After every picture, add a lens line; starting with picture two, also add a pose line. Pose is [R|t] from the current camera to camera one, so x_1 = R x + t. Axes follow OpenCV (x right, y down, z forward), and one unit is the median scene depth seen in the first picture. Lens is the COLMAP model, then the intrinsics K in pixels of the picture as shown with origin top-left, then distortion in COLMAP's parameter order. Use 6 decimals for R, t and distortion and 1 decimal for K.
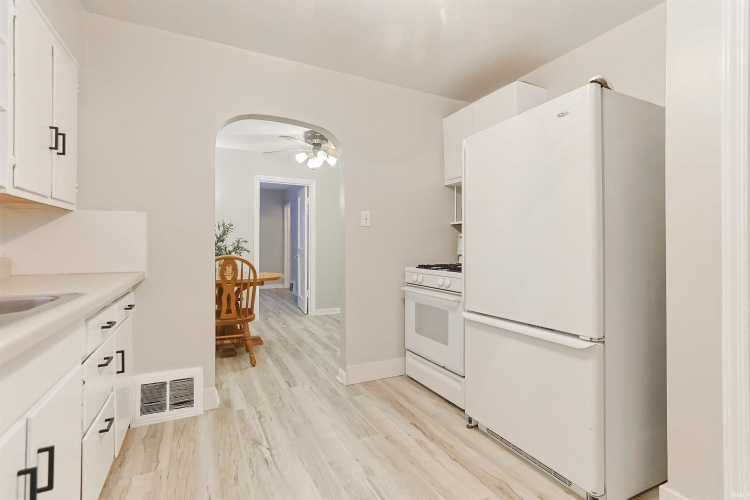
lens RADIAL K [[367.9, 0, 374.9], [0, 367.9, 246.3], [0, 0, 1]] dist [-0.011524, 0.006024]
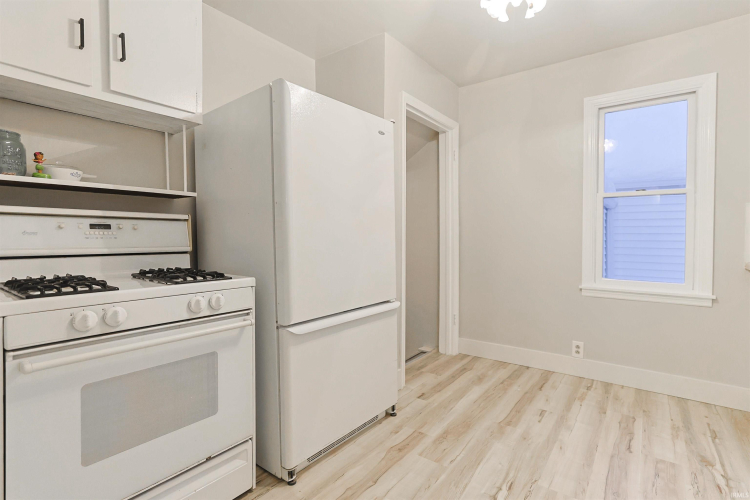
lens RADIAL K [[367.9, 0, 380.0], [0, 367.9, 251.1], [0, 0, 1]] dist [-0.011524, 0.006024]
pose [[-0.467398, -0.025227, 0.883687, -0.424466], [0.006817, 0.999460, 0.032137, 0.007470], [-0.884021, 0.021045, -0.466974, 1.087784]]
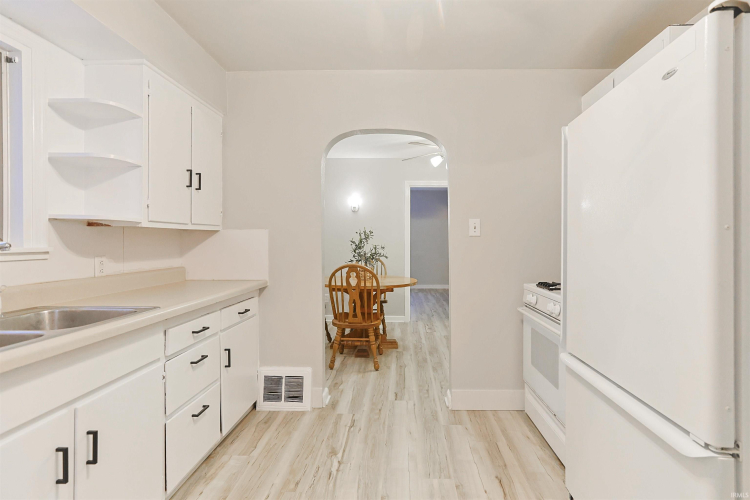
lens RADIAL K [[367.9, 0, 381.8], [0, 367.9, 245.4], [0, 0, 1]] dist [-0.011524, 0.006024]
pose [[0.877467, 0.000194, -0.479638, 0.256265], [0.003857, 0.999965, 0.007460, -0.048939], [0.479622, -0.008395, 0.877435, 0.140298]]
